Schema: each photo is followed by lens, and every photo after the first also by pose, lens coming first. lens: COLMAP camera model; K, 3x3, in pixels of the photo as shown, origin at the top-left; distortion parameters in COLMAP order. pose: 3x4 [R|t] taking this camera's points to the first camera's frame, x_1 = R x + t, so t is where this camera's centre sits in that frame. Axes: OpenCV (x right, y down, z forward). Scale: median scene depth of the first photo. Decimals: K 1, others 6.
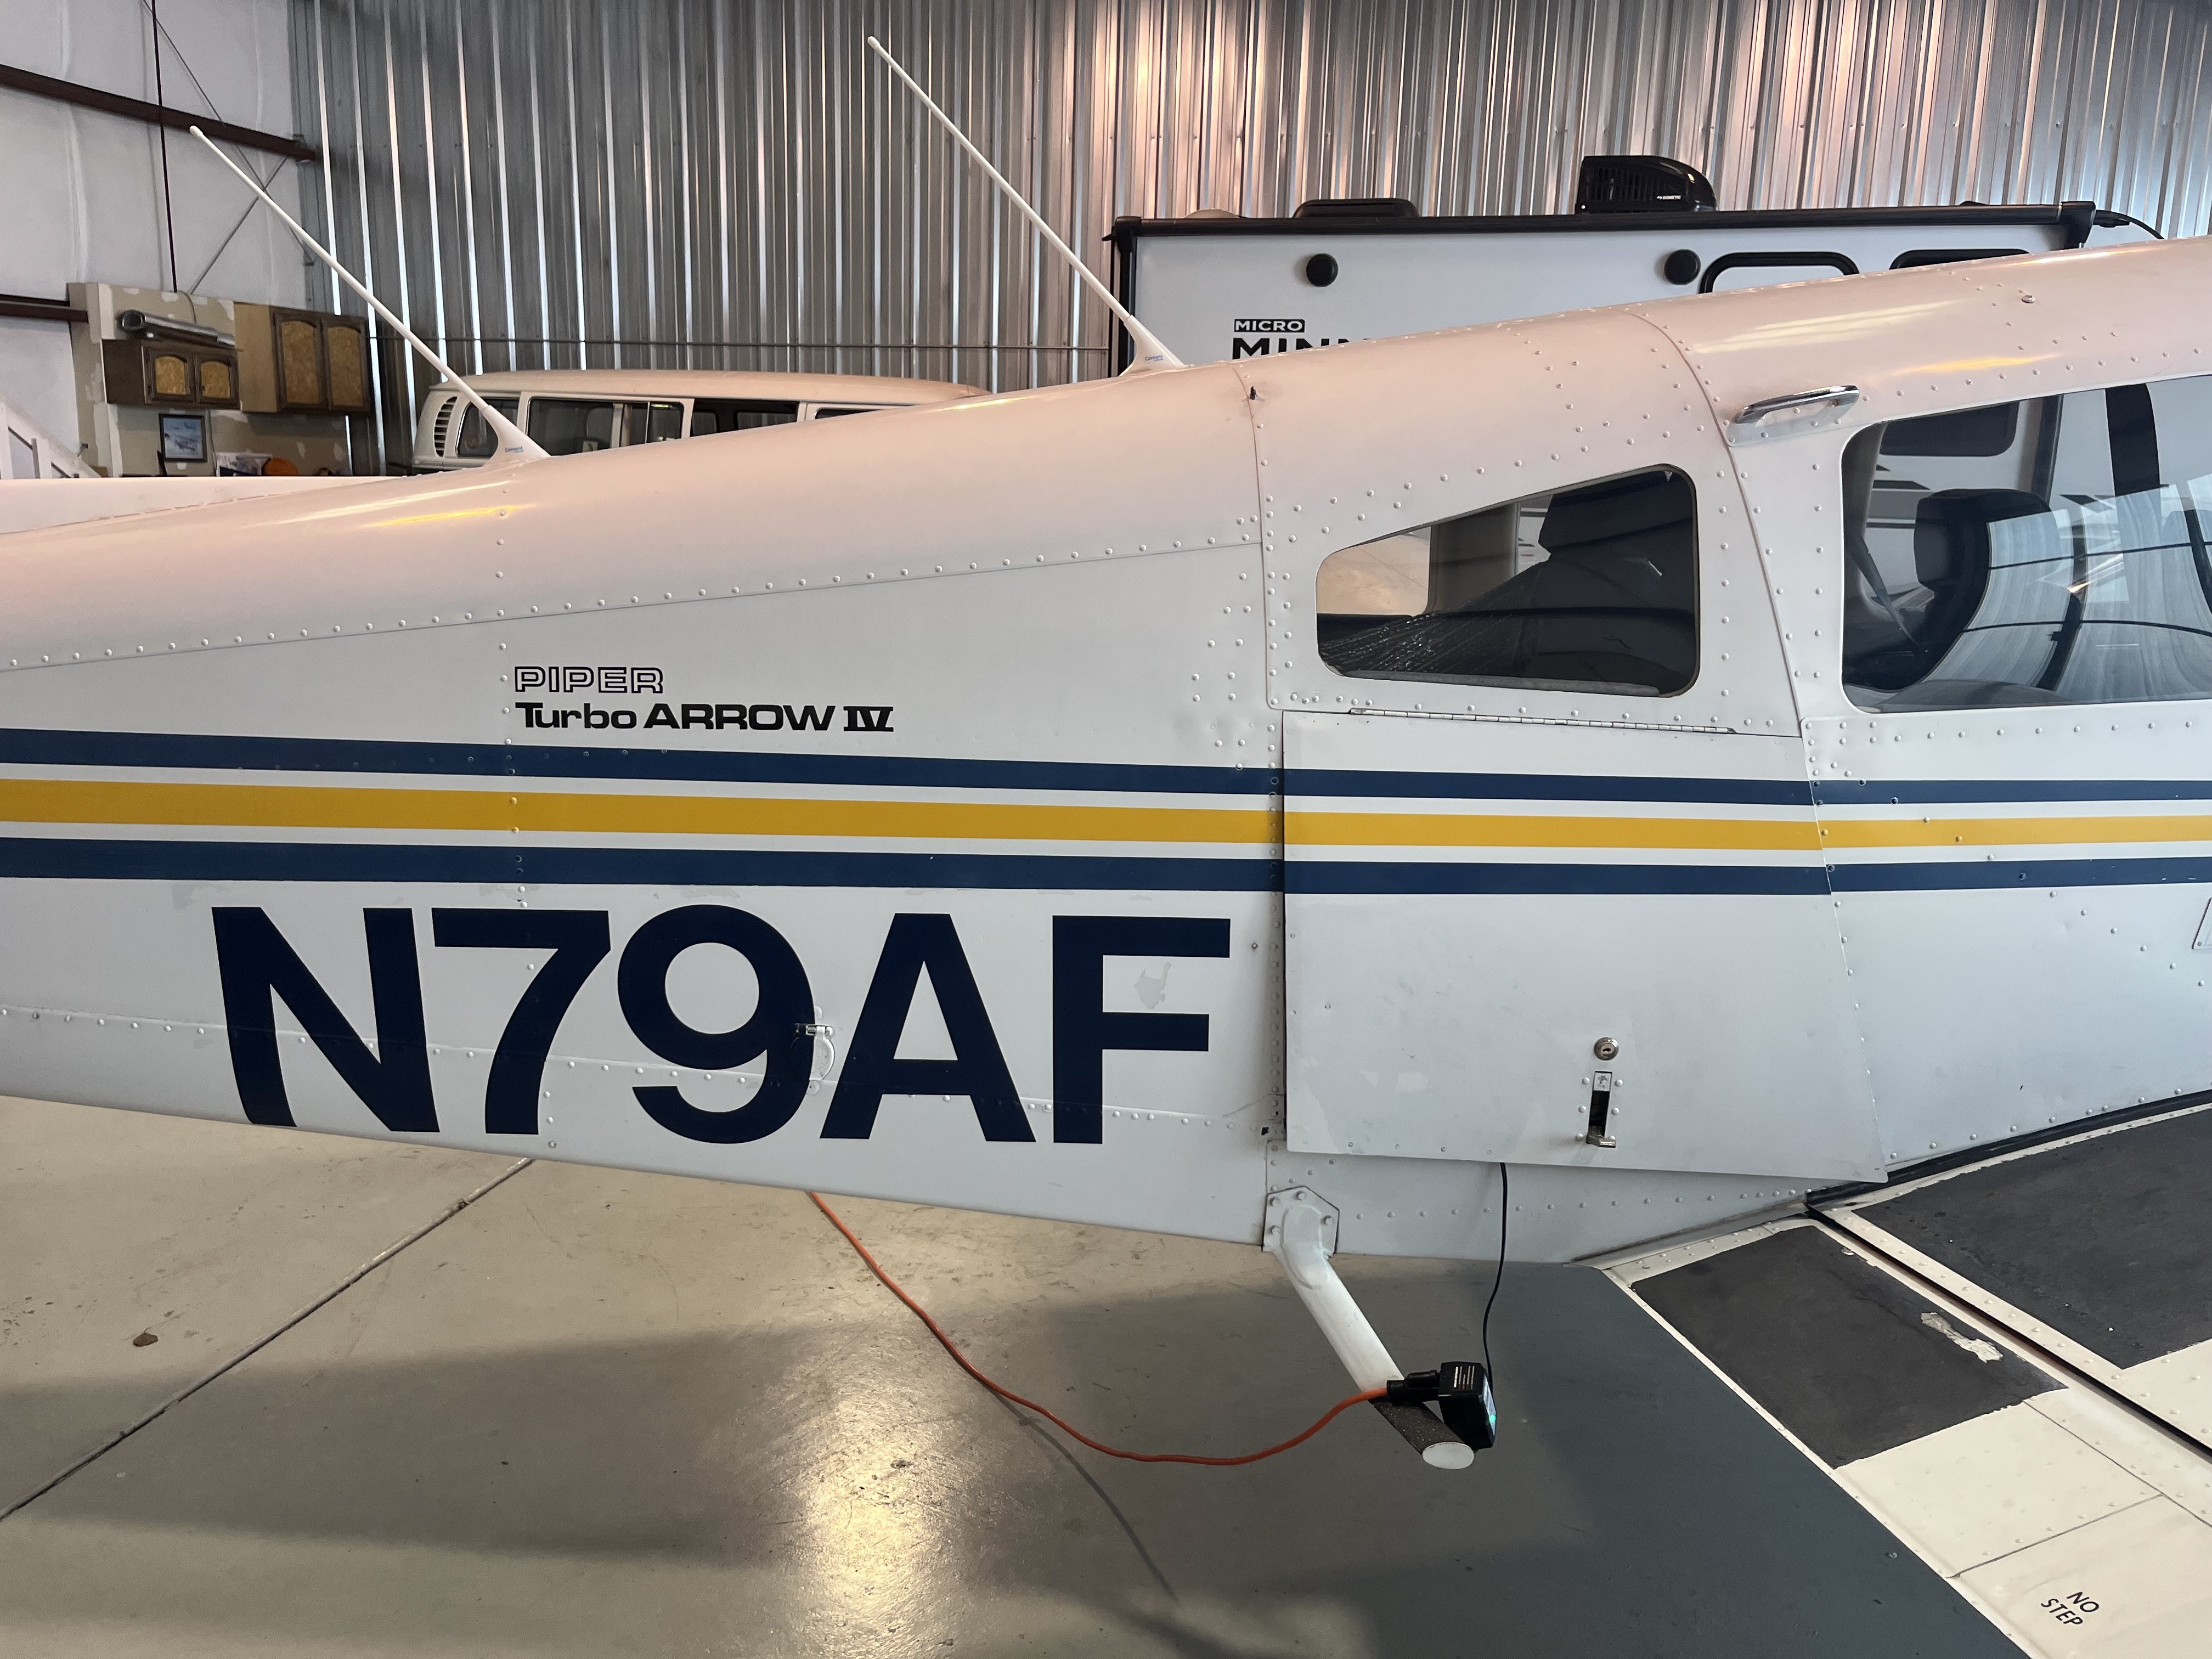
lens RADIAL K [[1642.7, 0, 1233.9], [0, 1642.7, 863.0], [0, 0, 1]] dist [0.020553, -0.024424]
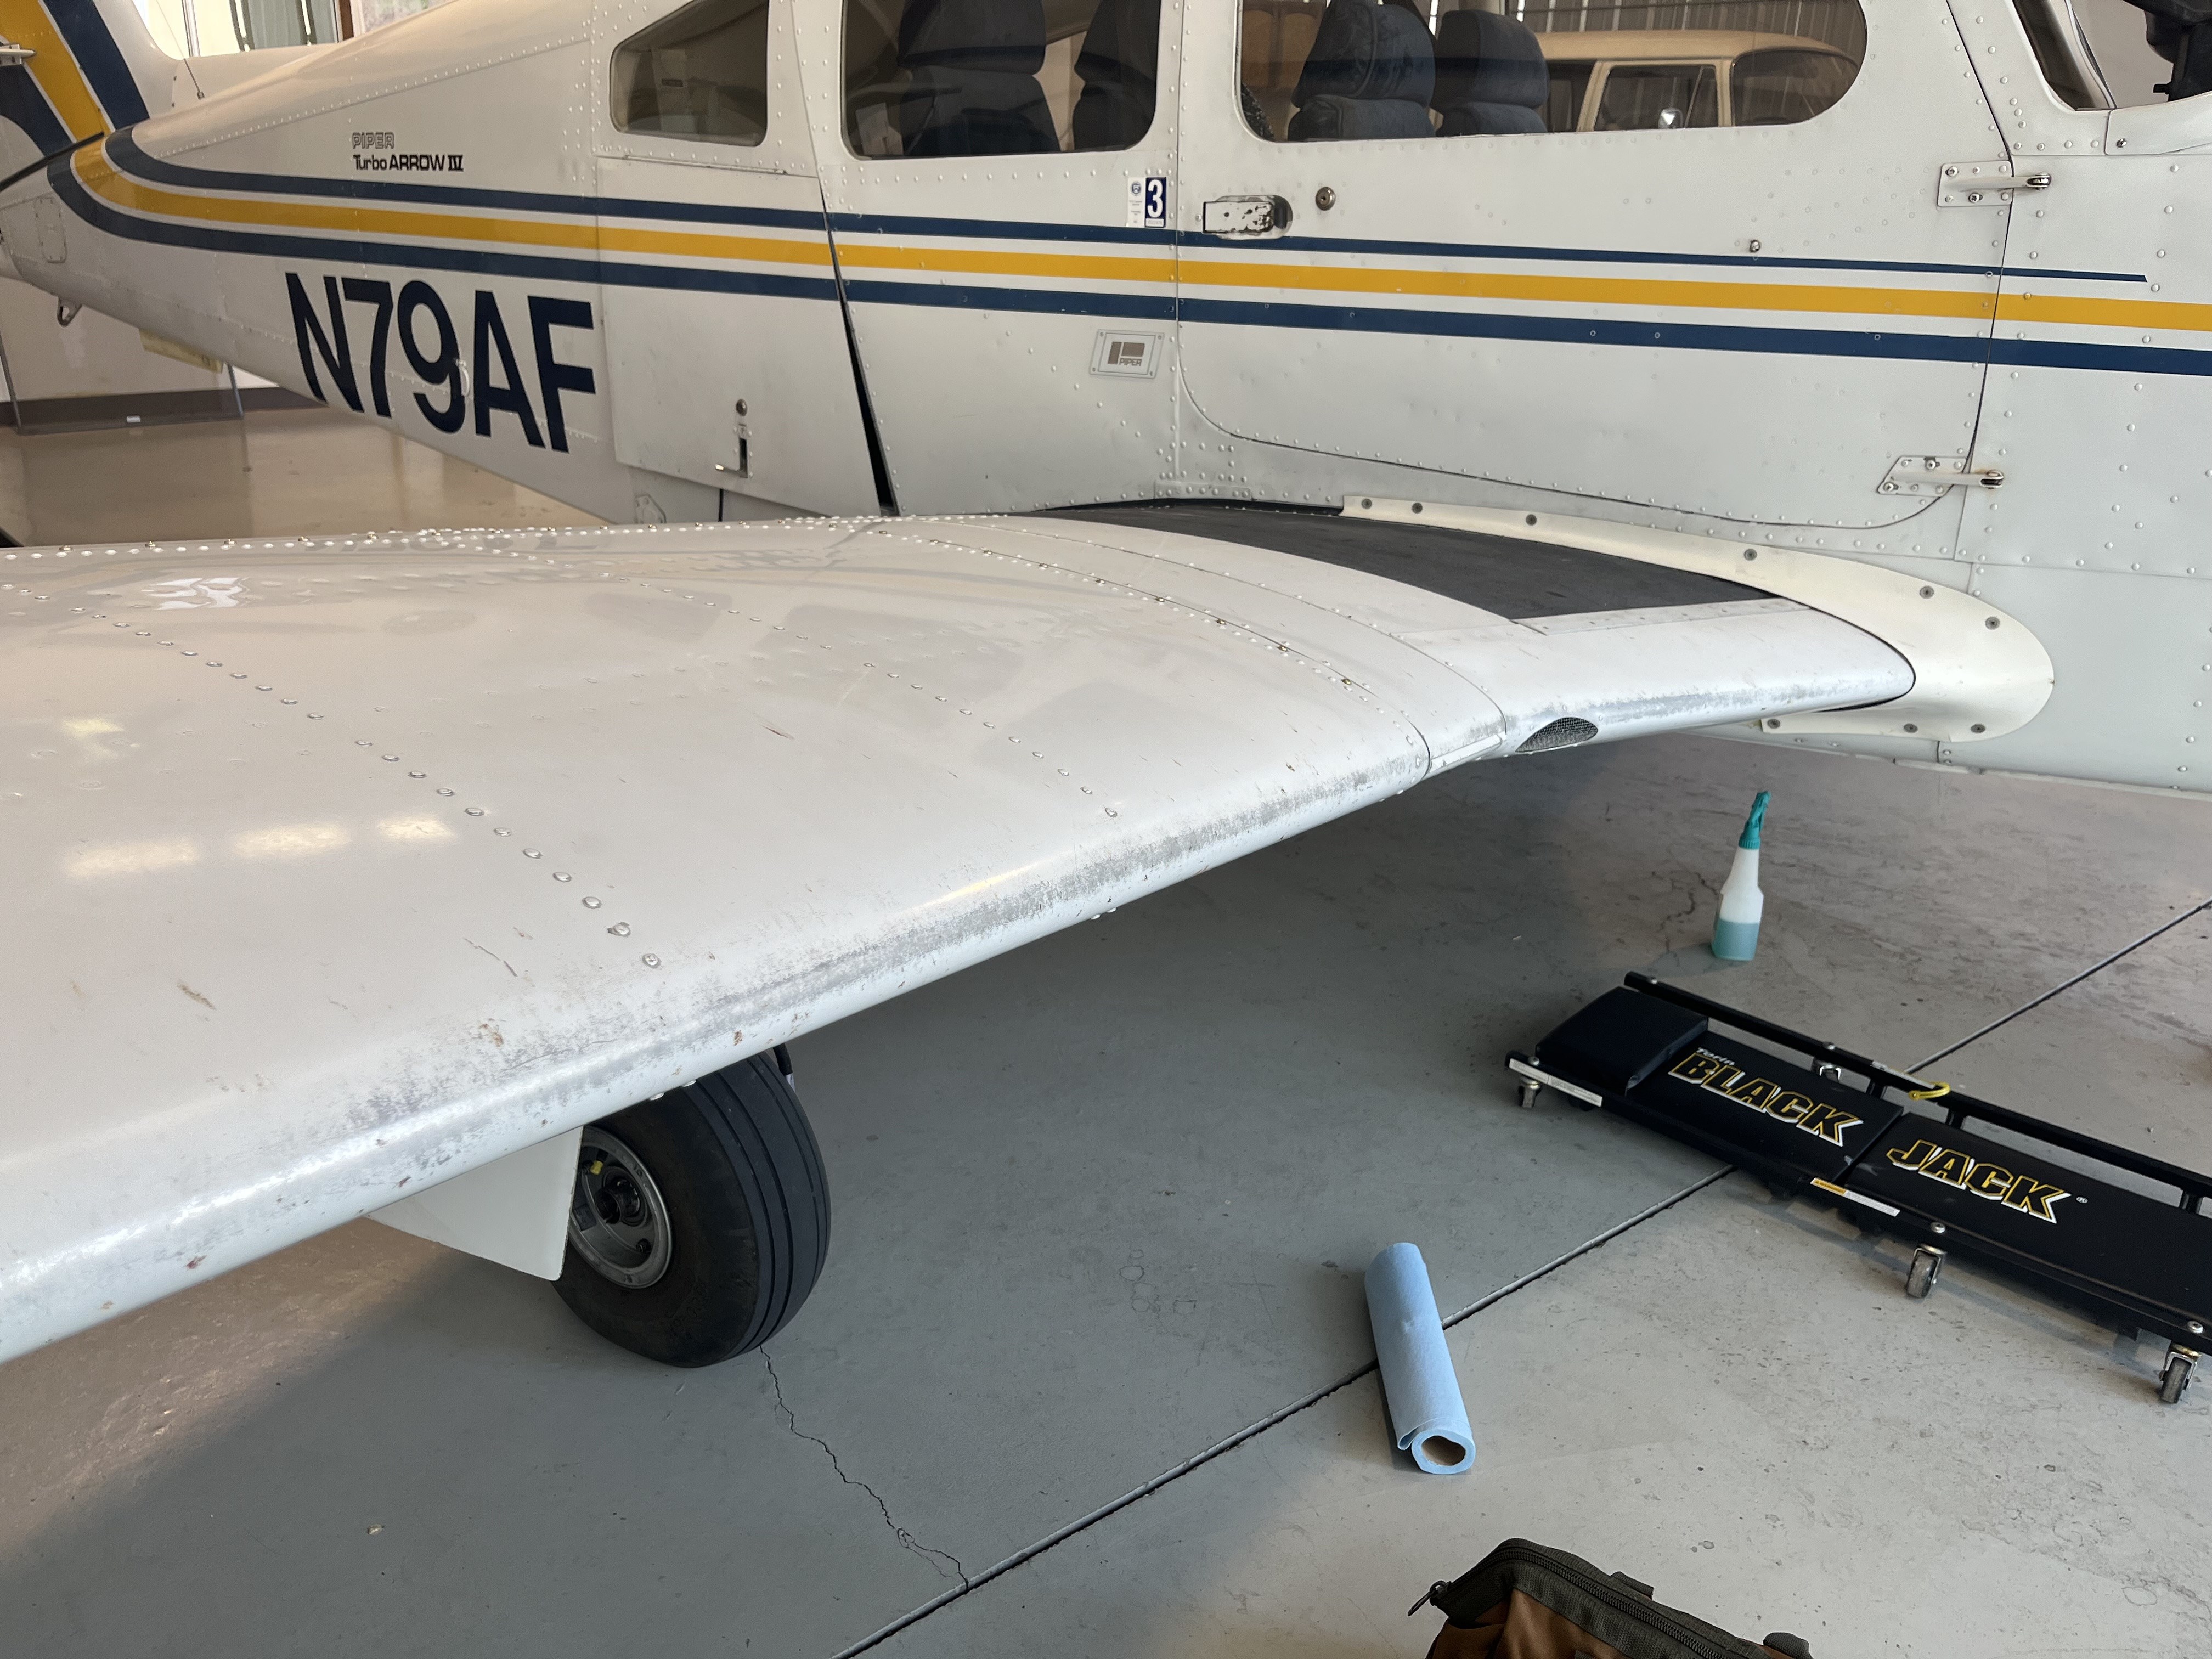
lens RADIAL K [[1642.7, 0, 1087.0], [0, 1642.7, 822.1], [0, 0, 1]] dist [0.020553, -0.024424]
pose [[0.786884, 0.232179, -0.571758, 1.360162], [-0.145949, 0.970256, 0.193138, 0.140370], [0.599594, -0.068530, 0.797365, -0.004618]]
